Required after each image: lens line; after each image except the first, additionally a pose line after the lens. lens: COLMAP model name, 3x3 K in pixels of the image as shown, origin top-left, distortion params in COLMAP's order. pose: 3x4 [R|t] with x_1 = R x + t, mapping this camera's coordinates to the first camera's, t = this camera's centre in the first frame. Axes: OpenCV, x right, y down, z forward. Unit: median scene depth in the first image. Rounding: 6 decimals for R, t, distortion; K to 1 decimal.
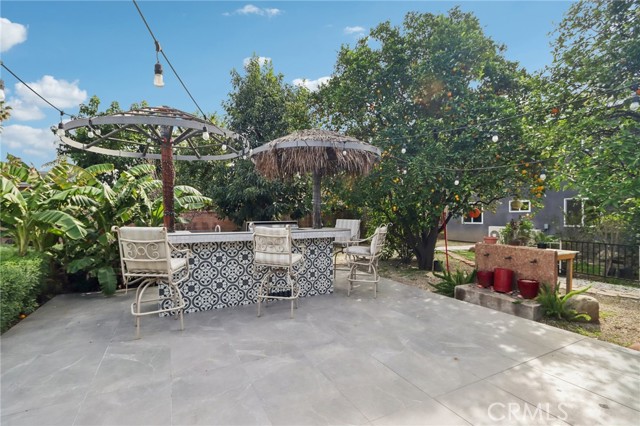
lens RADIAL K [[297.0, 0, 317.2], [0, 297.0, 214.3], [0, 0, 1]] dist [-0.000817, -0.000314]
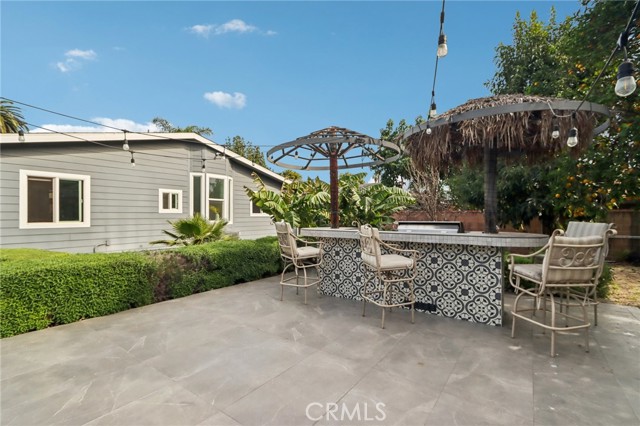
lens RADIAL K [[297.0, 0, 316.3], [0, 297.0, 213.8], [0, 0, 1]] dist [-0.000817, -0.000314]
pose [[0.460629, -0.002324, -0.887590, 0.642166], [0.001493, 0.999997, -0.001844, 0.003607], [0.887592, -0.000475, 0.460631, 0.416194]]
